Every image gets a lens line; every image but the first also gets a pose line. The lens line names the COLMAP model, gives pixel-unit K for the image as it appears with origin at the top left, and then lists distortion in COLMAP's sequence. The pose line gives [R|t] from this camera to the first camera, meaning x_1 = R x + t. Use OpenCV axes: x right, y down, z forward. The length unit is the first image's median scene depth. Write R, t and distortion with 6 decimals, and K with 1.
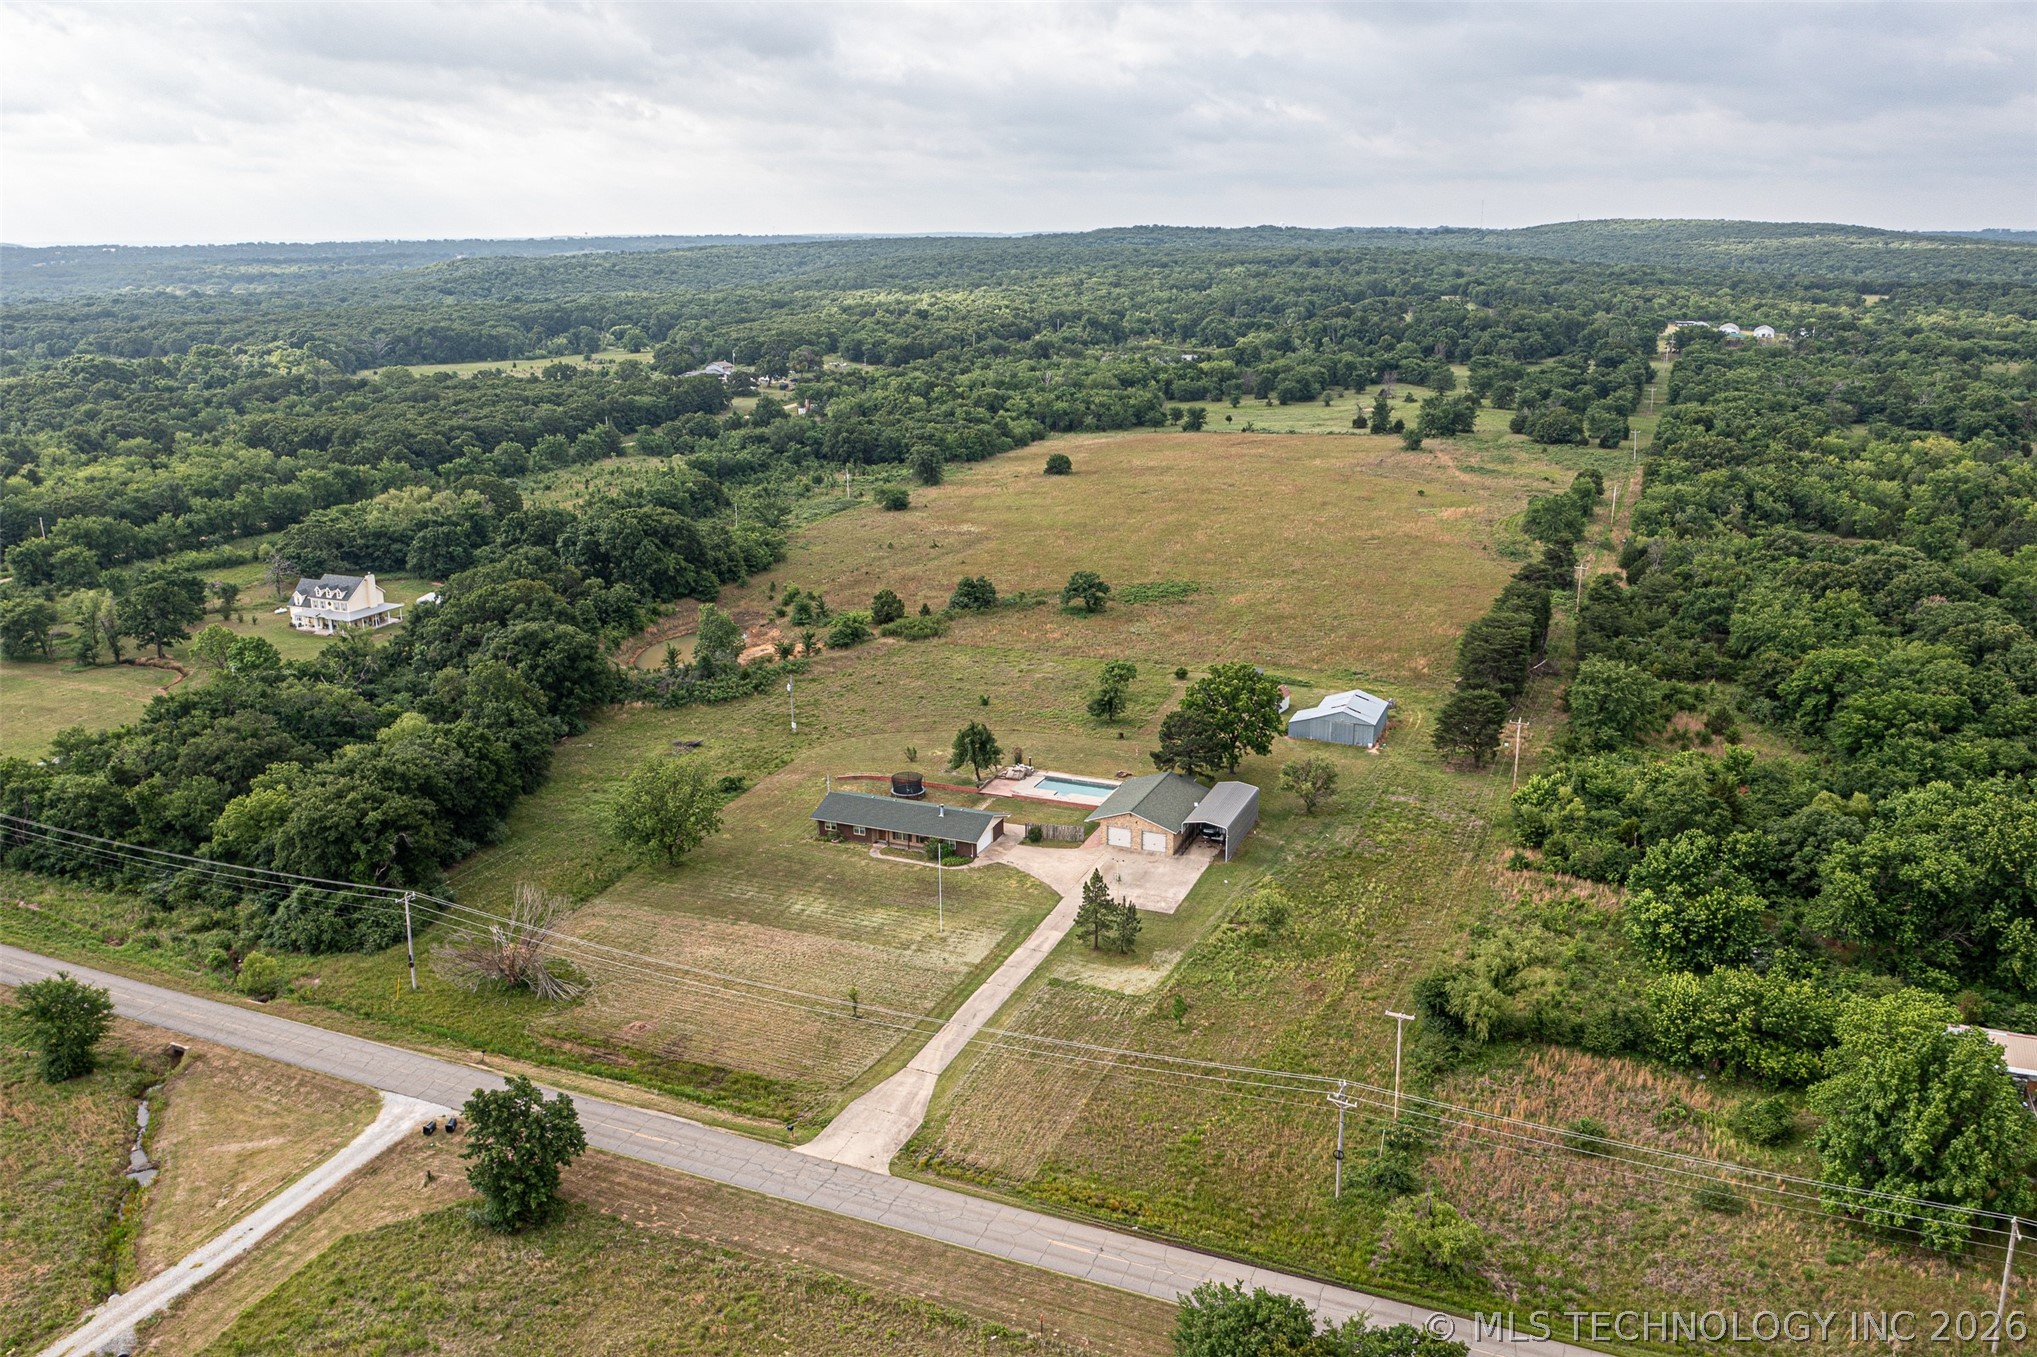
lens RADIAL K [[1602.0, 0, 1018.5], [0, 1602.0, 678.5], [0, 0, 1]] dist [-0.019408, 0.001445]
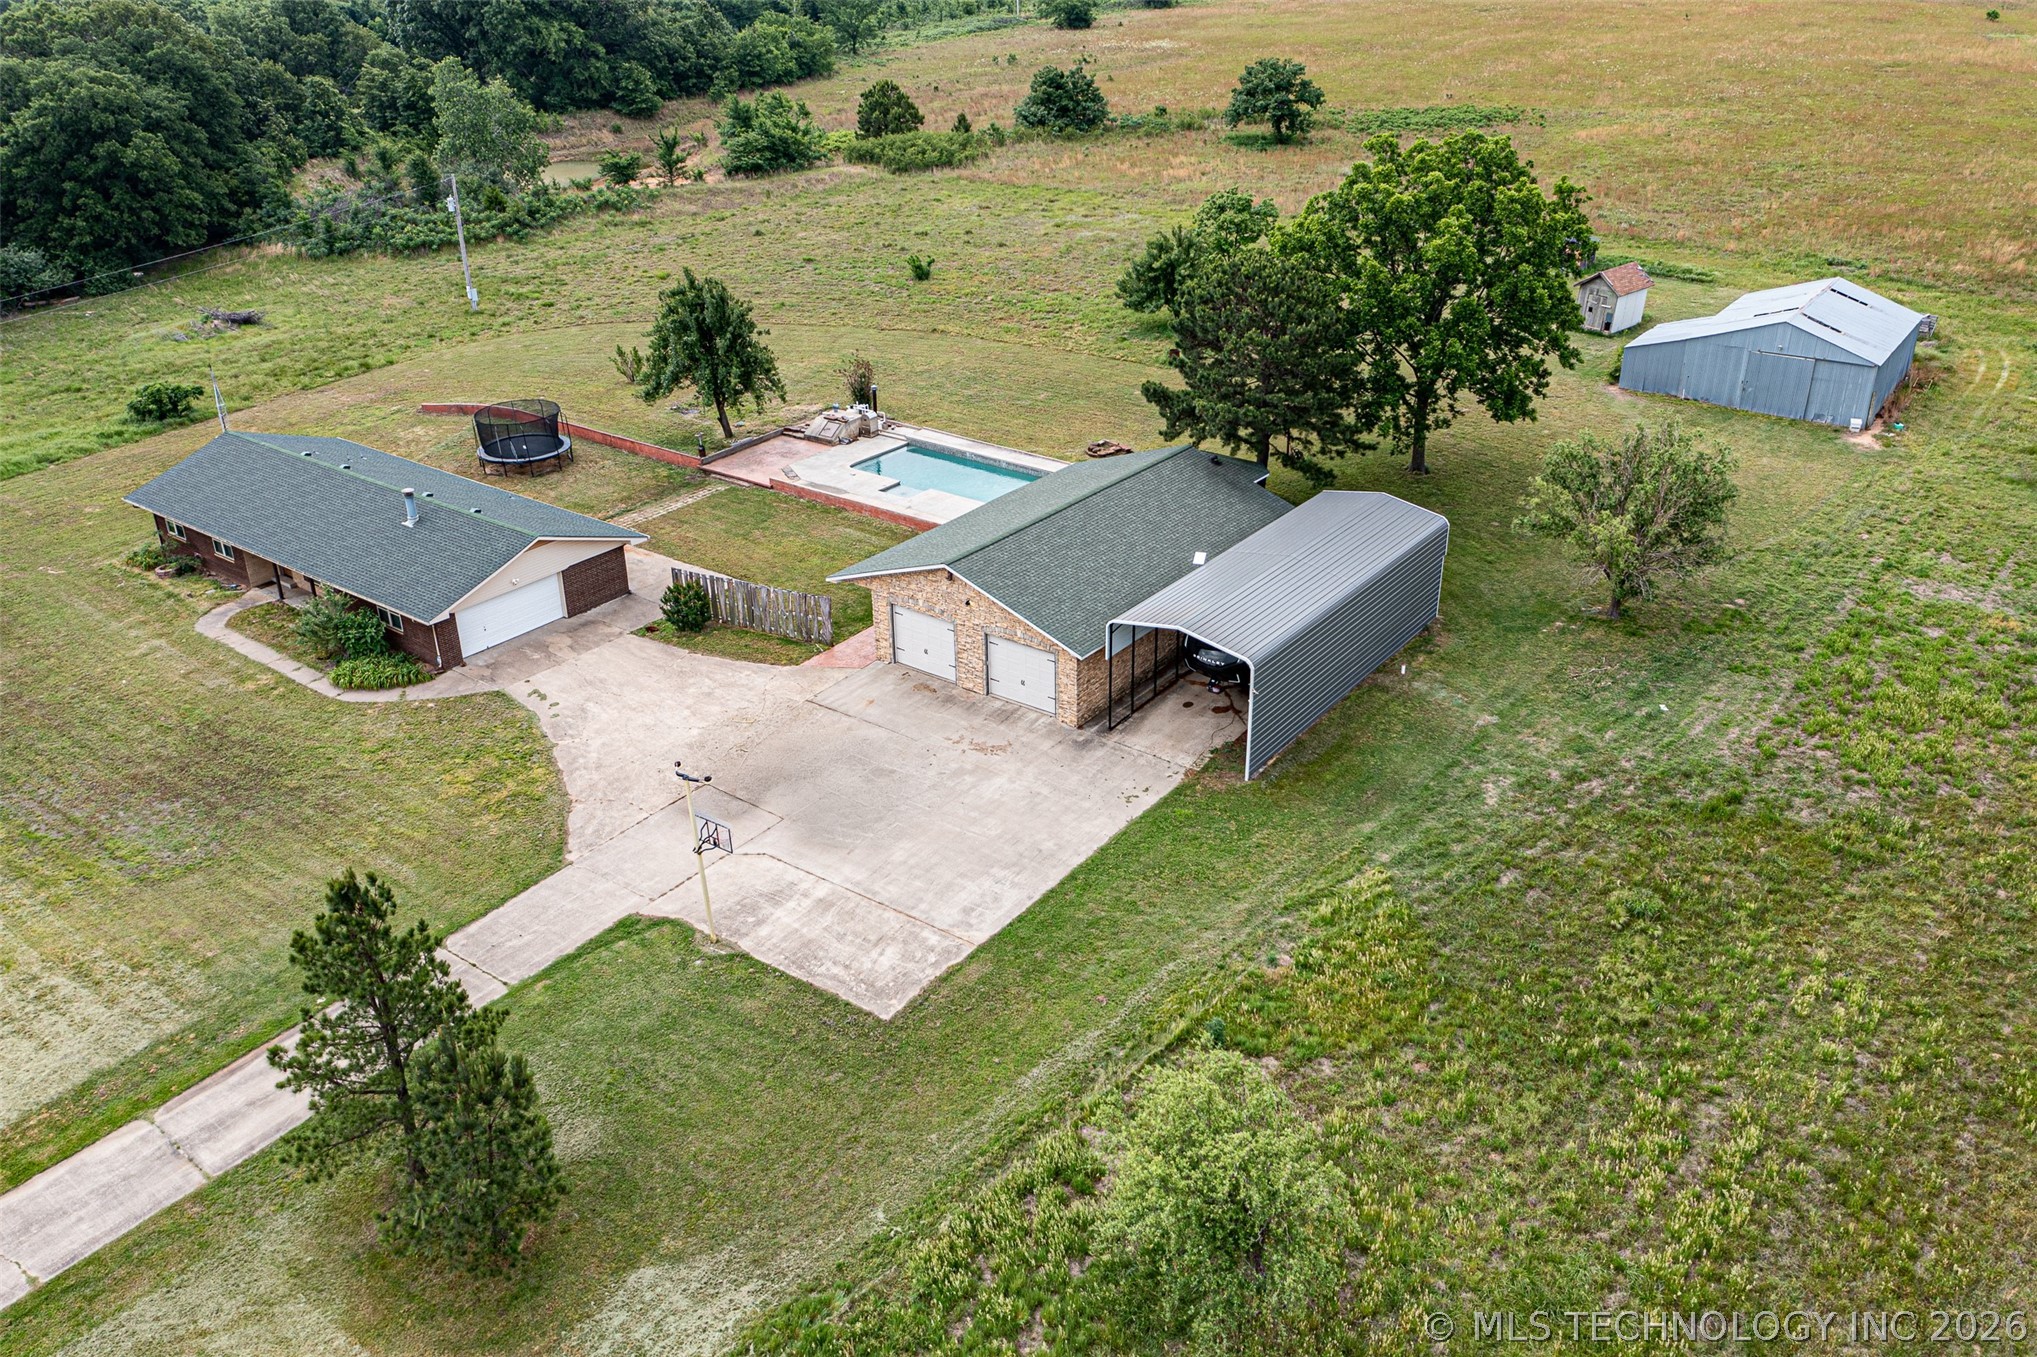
lens RADIAL K [[1602.0, 0, 1018.5], [0, 1602.0, 678.5], [0, 0, 1]] dist [-0.019408, 0.001445]
pose [[0.968150, 0.106254, -0.226706, 0.138179], [-0.061195, 0.978442, 0.197249, 0.041998], [0.242777, -0.177093, 0.953780, 0.666266]]
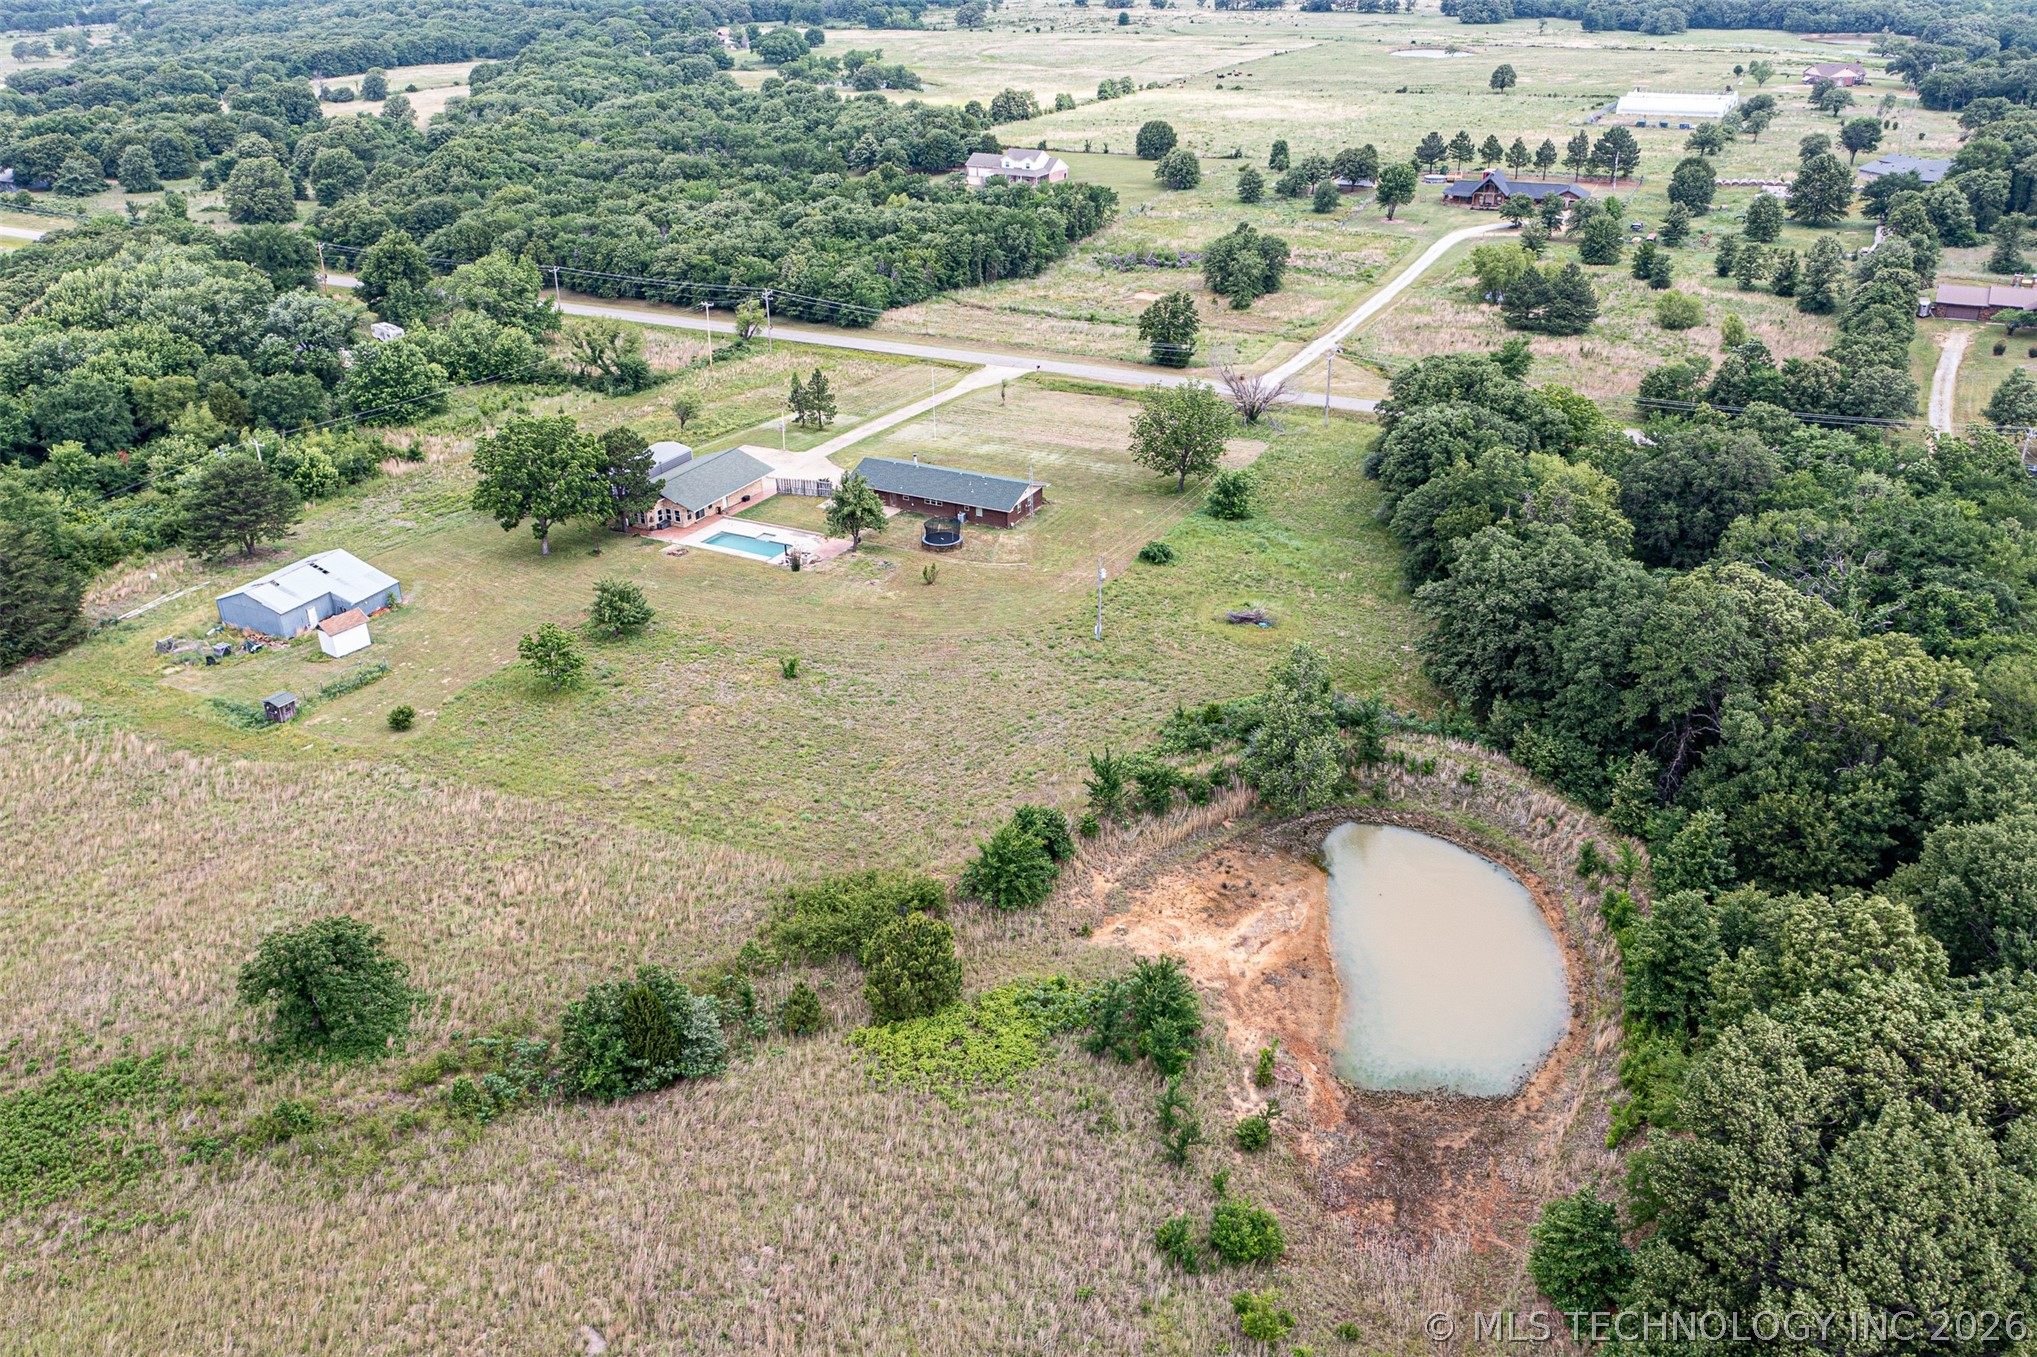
lens RADIAL K [[1602.0, 0, 1018.5], [0, 1602.0, 678.5], [0, 0, 1]] dist [-0.019408, 0.001445]
pose [[-0.995937, -0.014182, 0.088929, -0.188391], [0.049594, 0.737901, 0.673085, -0.450698], [-0.075166, 0.674760, -0.734199, 1.692066]]
